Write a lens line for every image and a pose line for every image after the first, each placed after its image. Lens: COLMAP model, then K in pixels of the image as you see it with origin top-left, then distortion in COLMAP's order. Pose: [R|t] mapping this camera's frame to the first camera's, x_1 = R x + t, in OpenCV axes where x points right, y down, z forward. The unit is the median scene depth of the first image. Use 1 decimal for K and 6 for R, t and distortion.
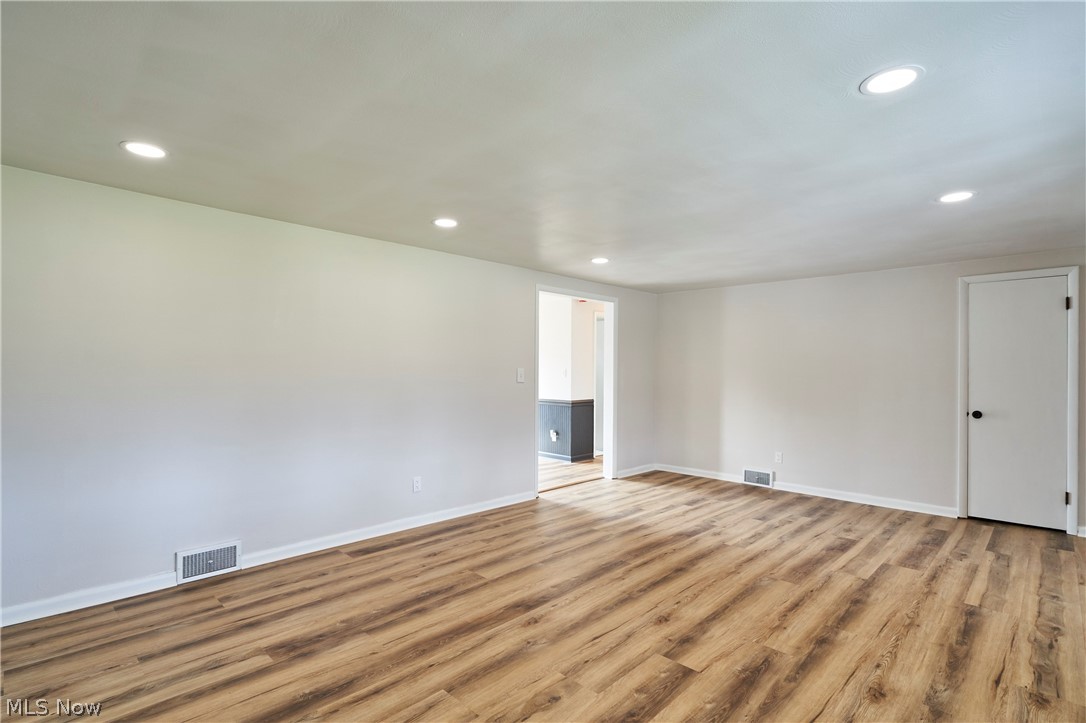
lens RADIAL K [[527.2, 0, 545.4], [0, 527.2, 366.7], [0, 0, 1]] dist [-0.003286, -0.000350]
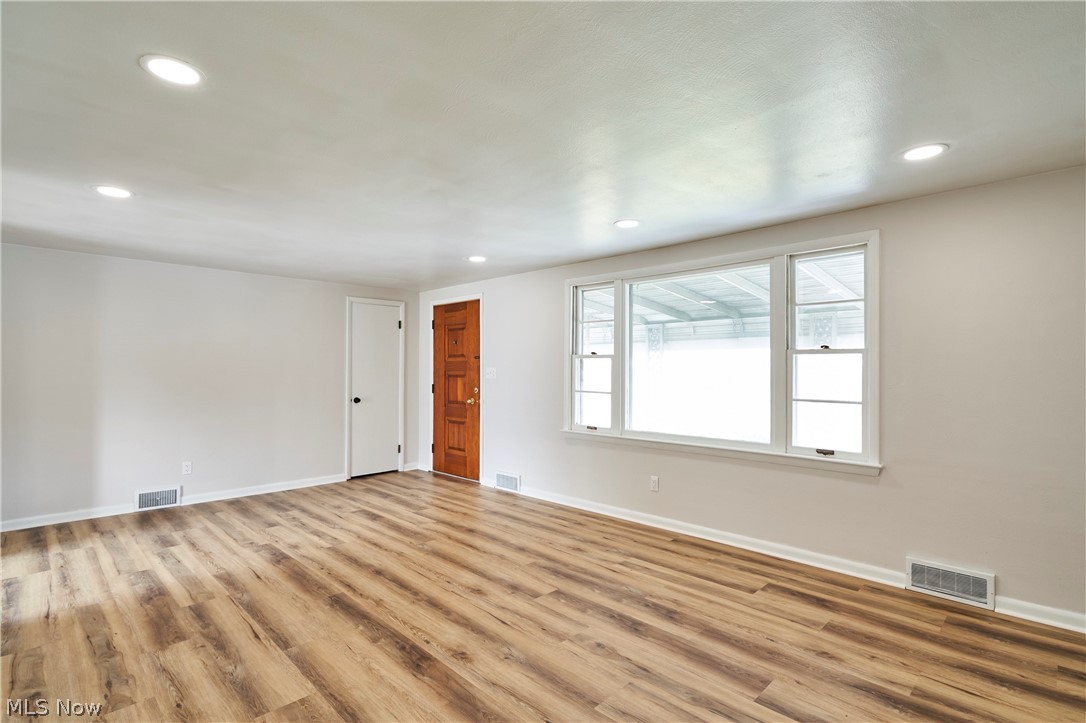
lens RADIAL K [[527.2, 0, 545.4], [0, 527.2, 363.0], [0, 0, 1]] dist [-0.003286, -0.000350]
pose [[0.008656, 0.006379, 0.999942, -0.682330], [-0.006338, 0.999960, -0.006324, 0.001039], [-0.999942, -0.006283, 0.008696, 0.646983]]
